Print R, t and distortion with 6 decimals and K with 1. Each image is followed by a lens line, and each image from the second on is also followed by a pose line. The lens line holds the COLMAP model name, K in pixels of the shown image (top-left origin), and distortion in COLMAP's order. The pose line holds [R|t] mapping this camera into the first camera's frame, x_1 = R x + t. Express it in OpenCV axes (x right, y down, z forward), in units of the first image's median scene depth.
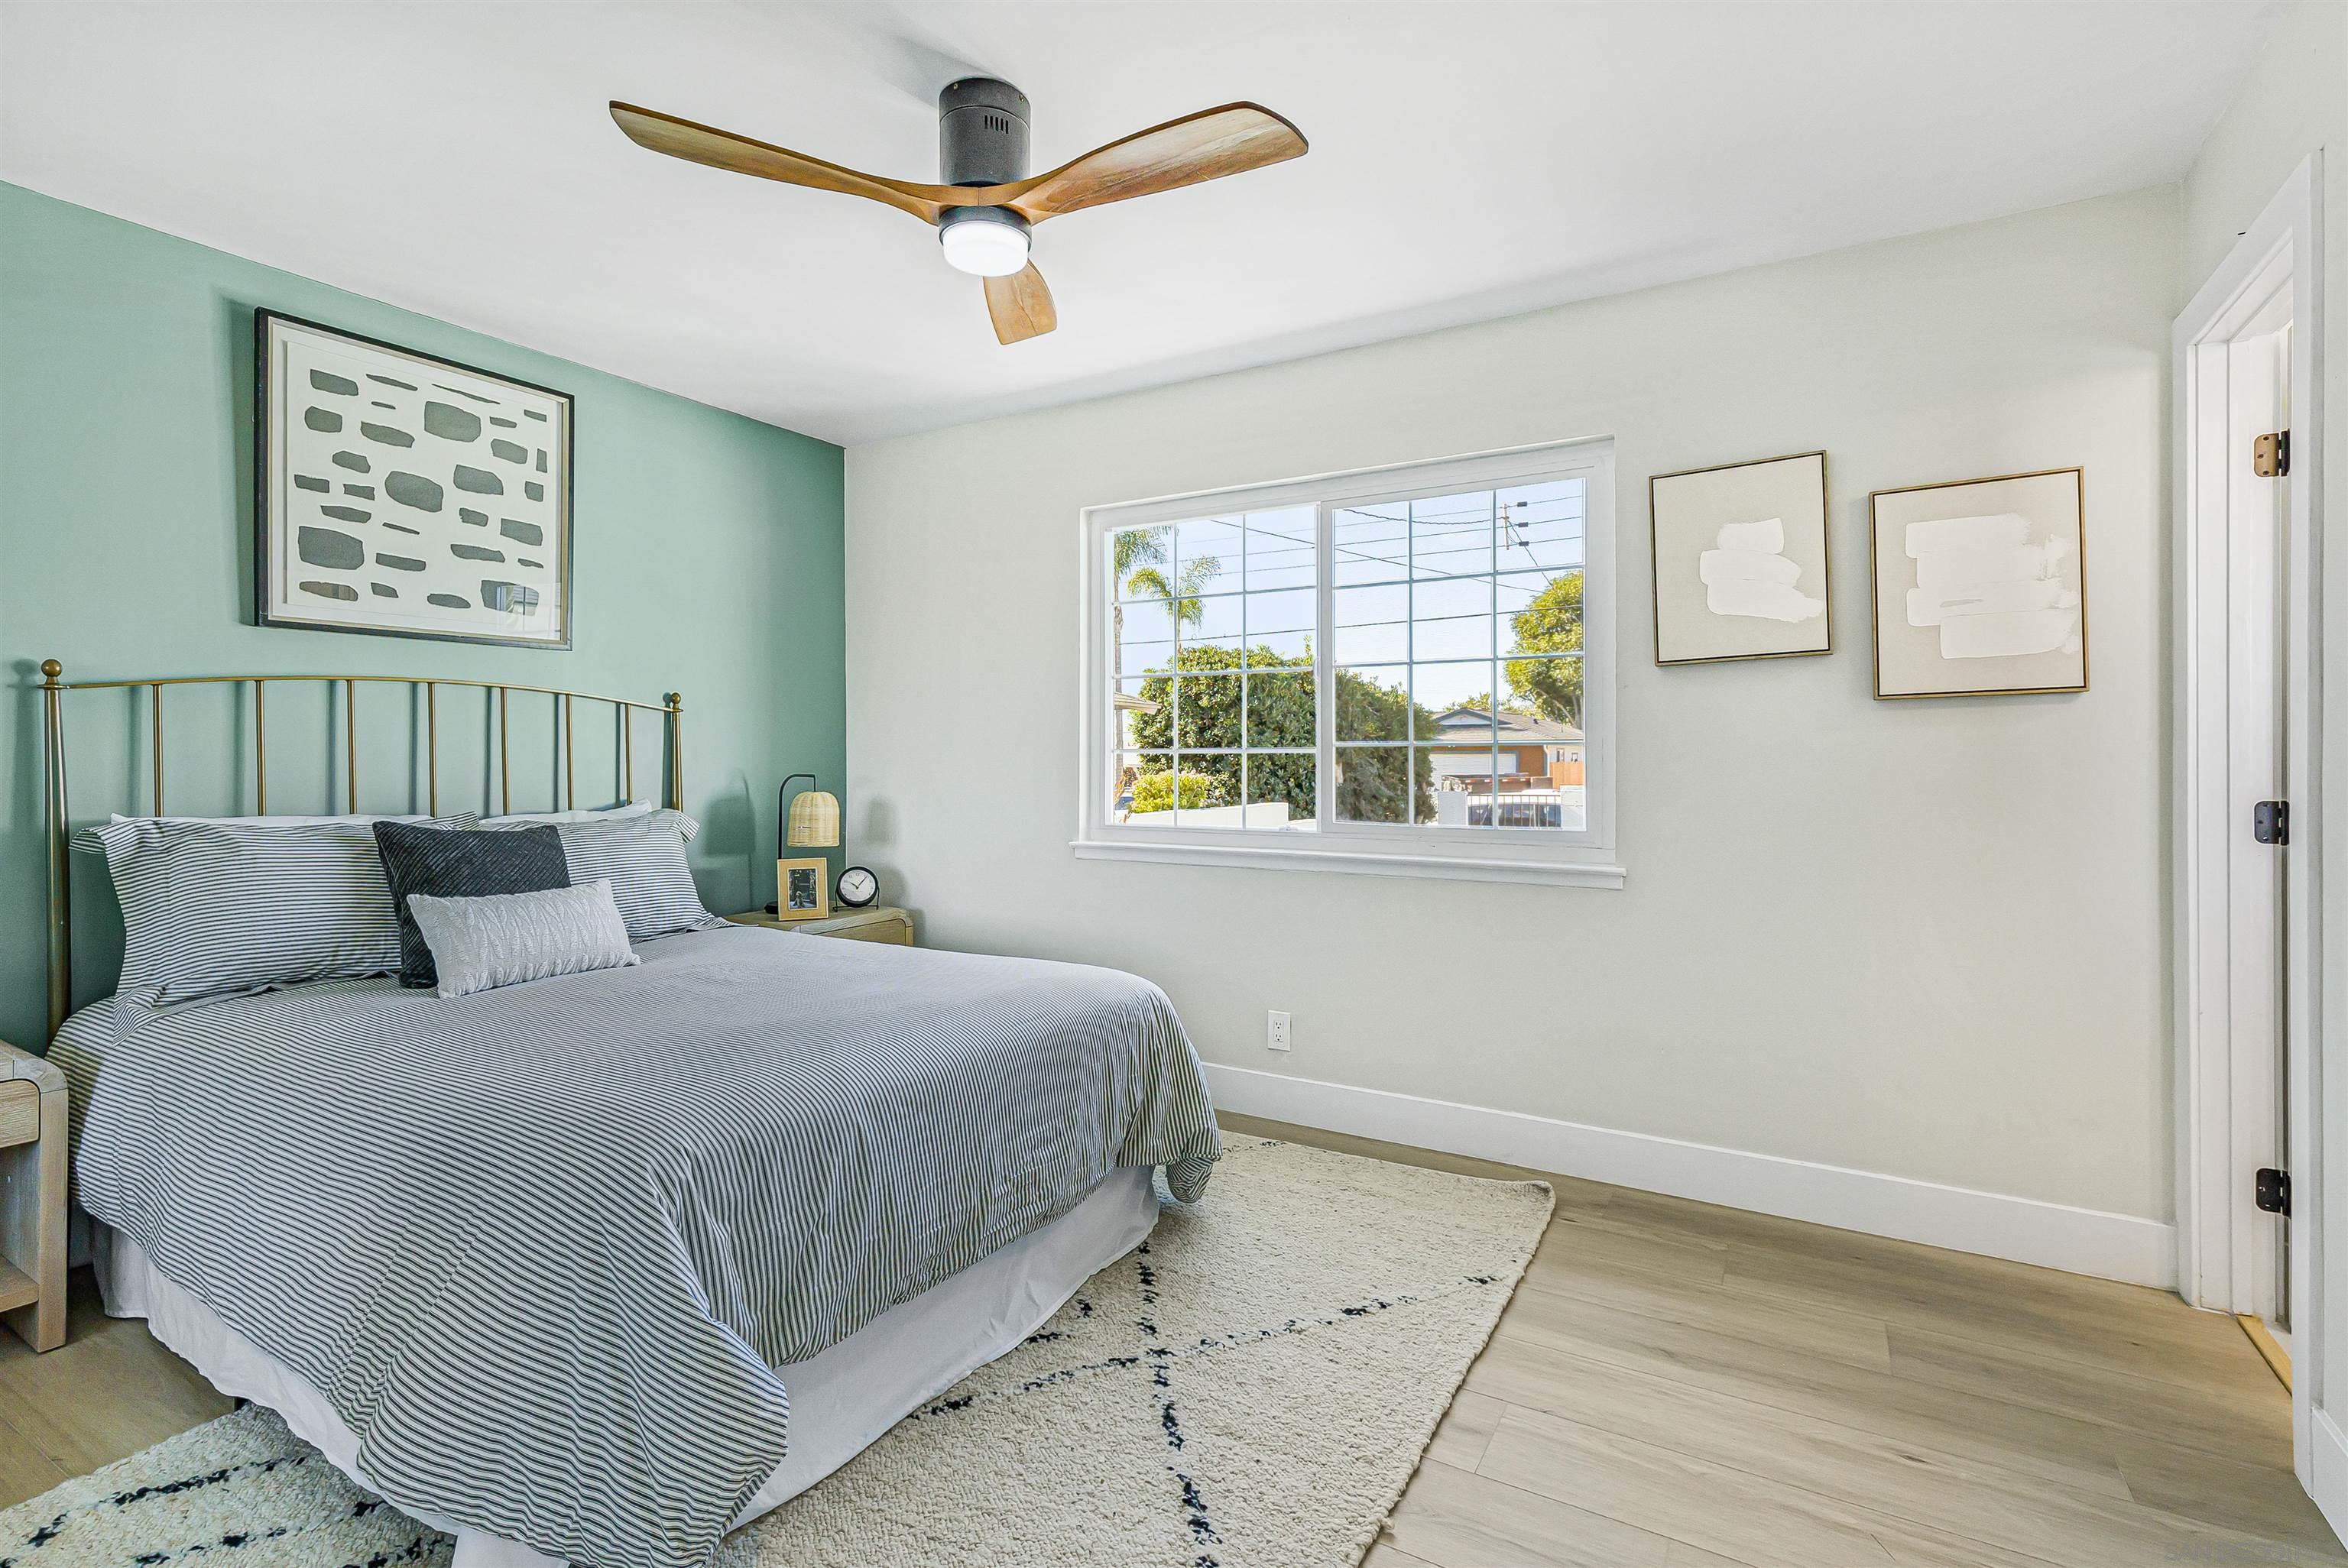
lens RADIAL K [[1098.7, 0, 1164.8], [0, 1098.7, 767.5], [0, 0, 1]] dist [0.012661, -0.003039]
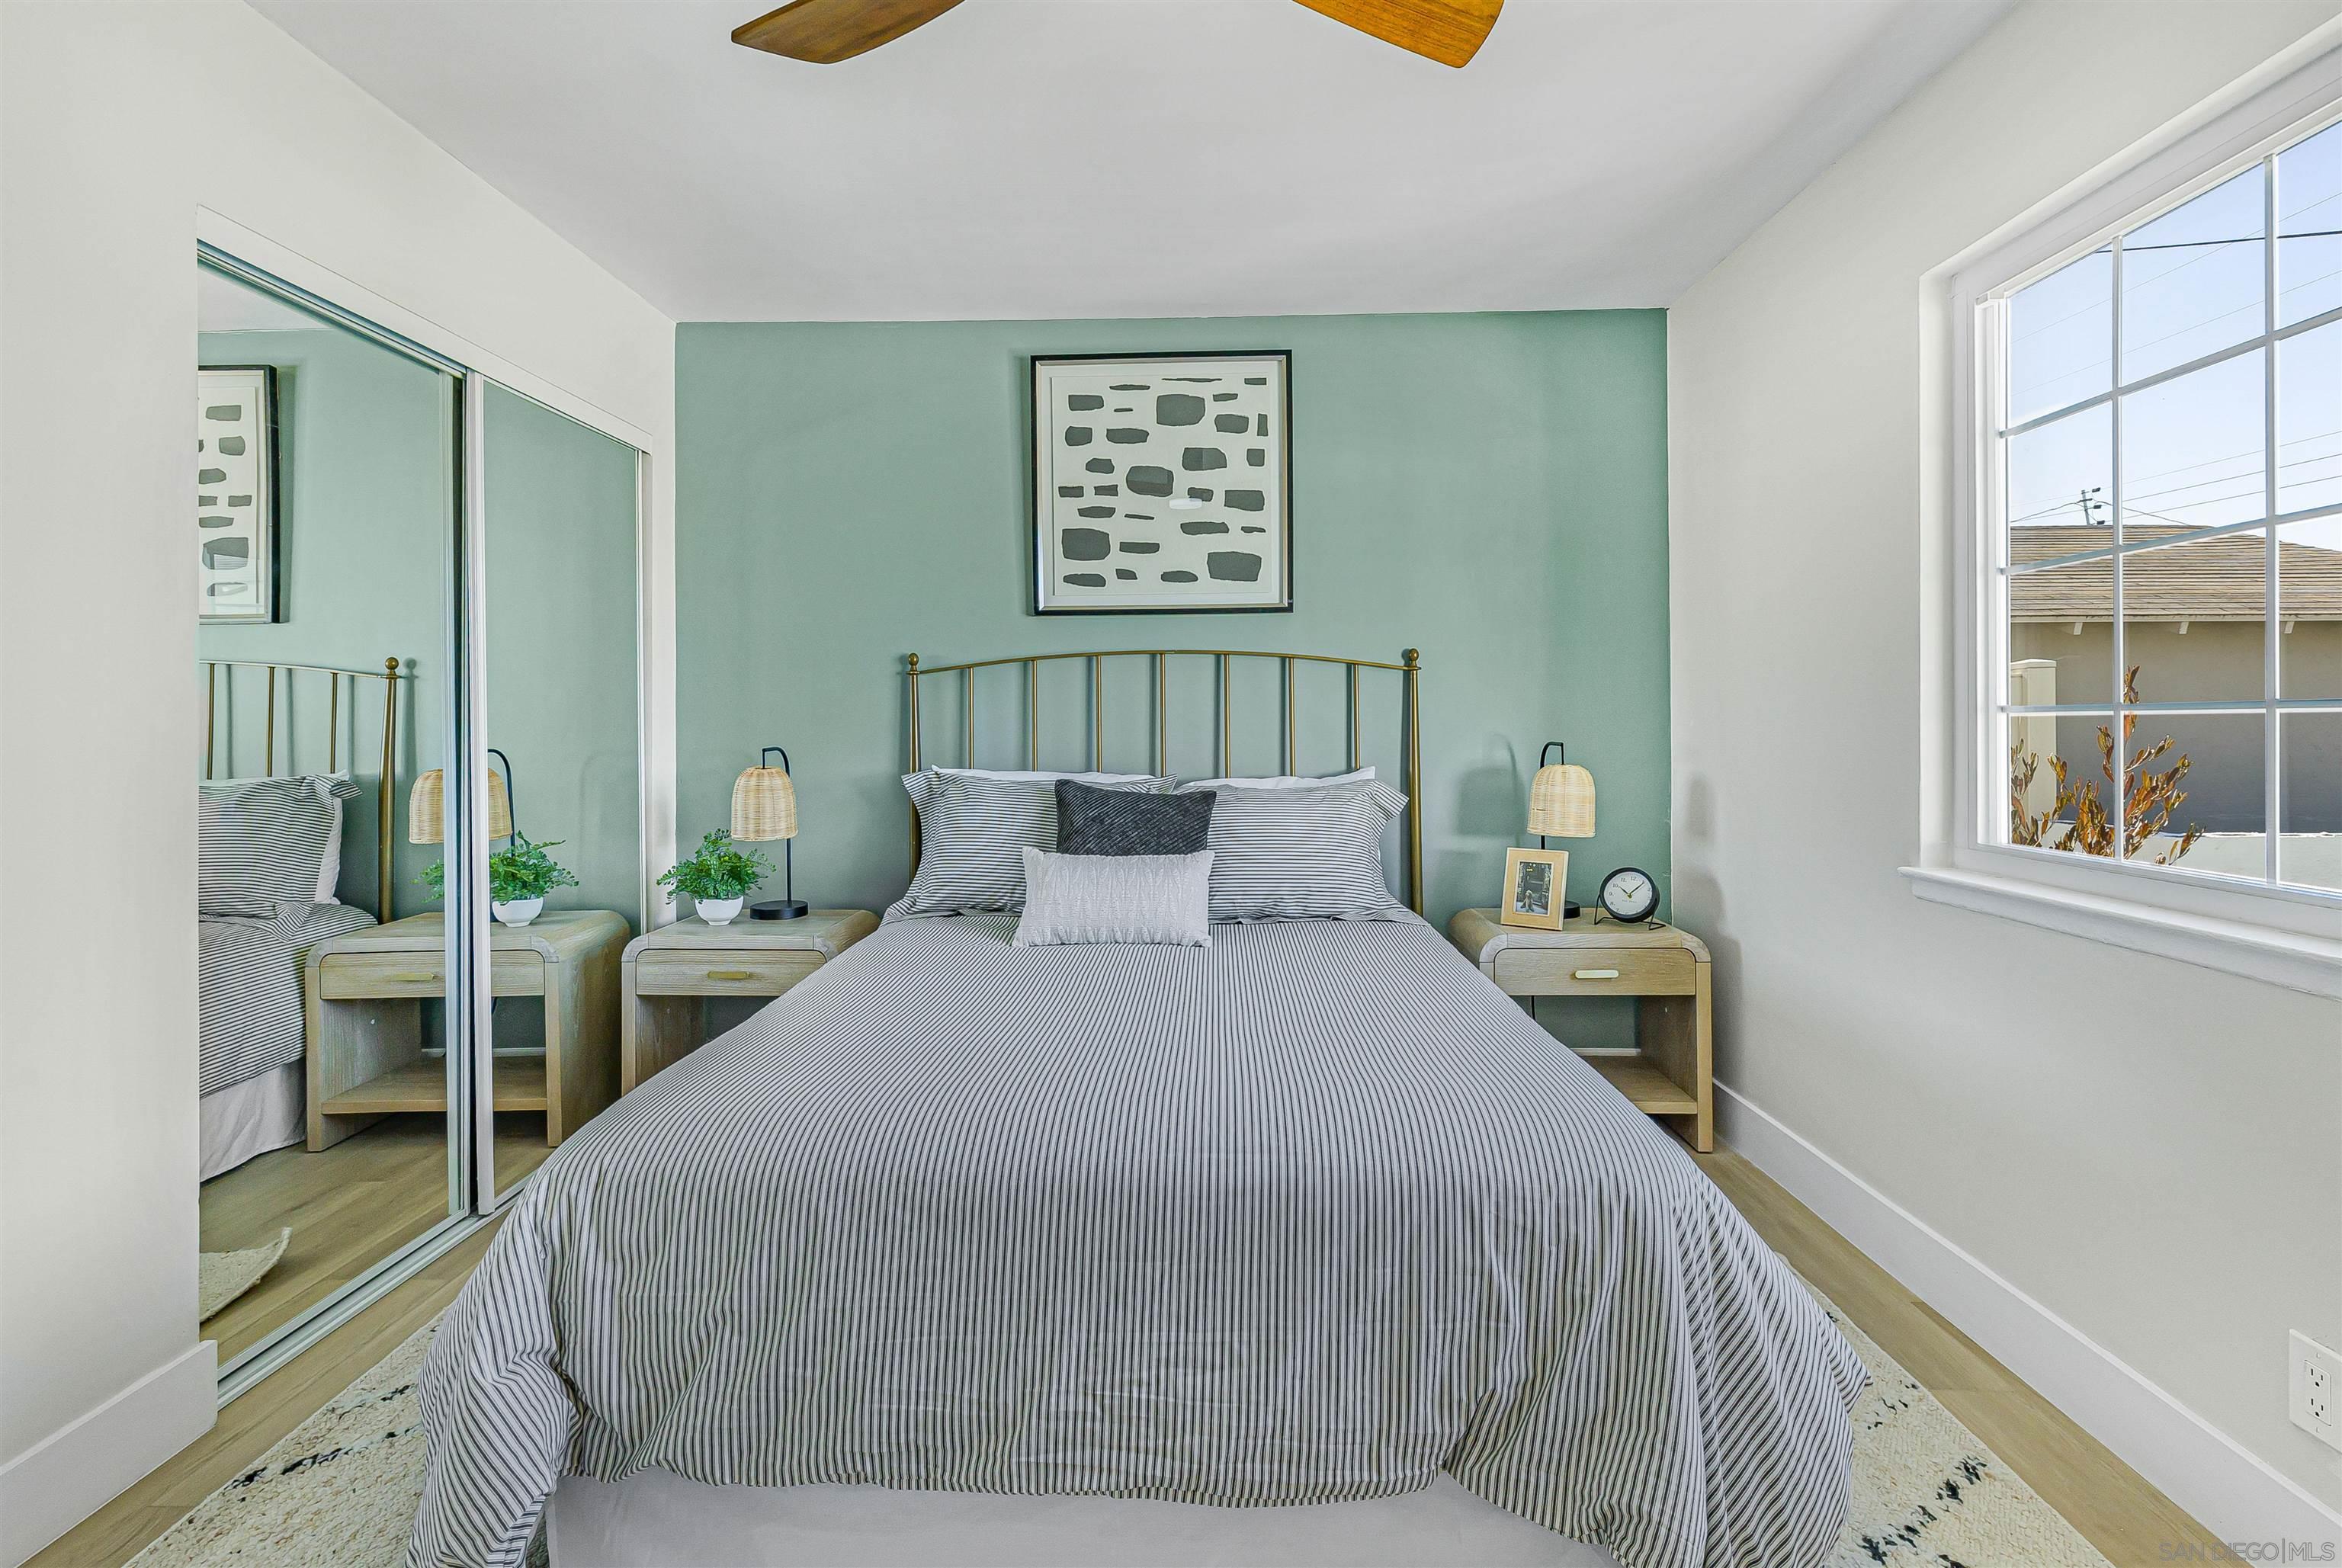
lens RADIAL K [[1096.0, 0, 1154.5], [0, 1096.0, 726.7], [0, 0, 1]] dist [0.012661, -0.003039]
pose [[0.486525, 0.002901, -0.873662, 0.279503], [-0.003970, 0.999992, 0.001109, -0.006044], [0.873657, 0.002929, 0.486533, 0.472523]]
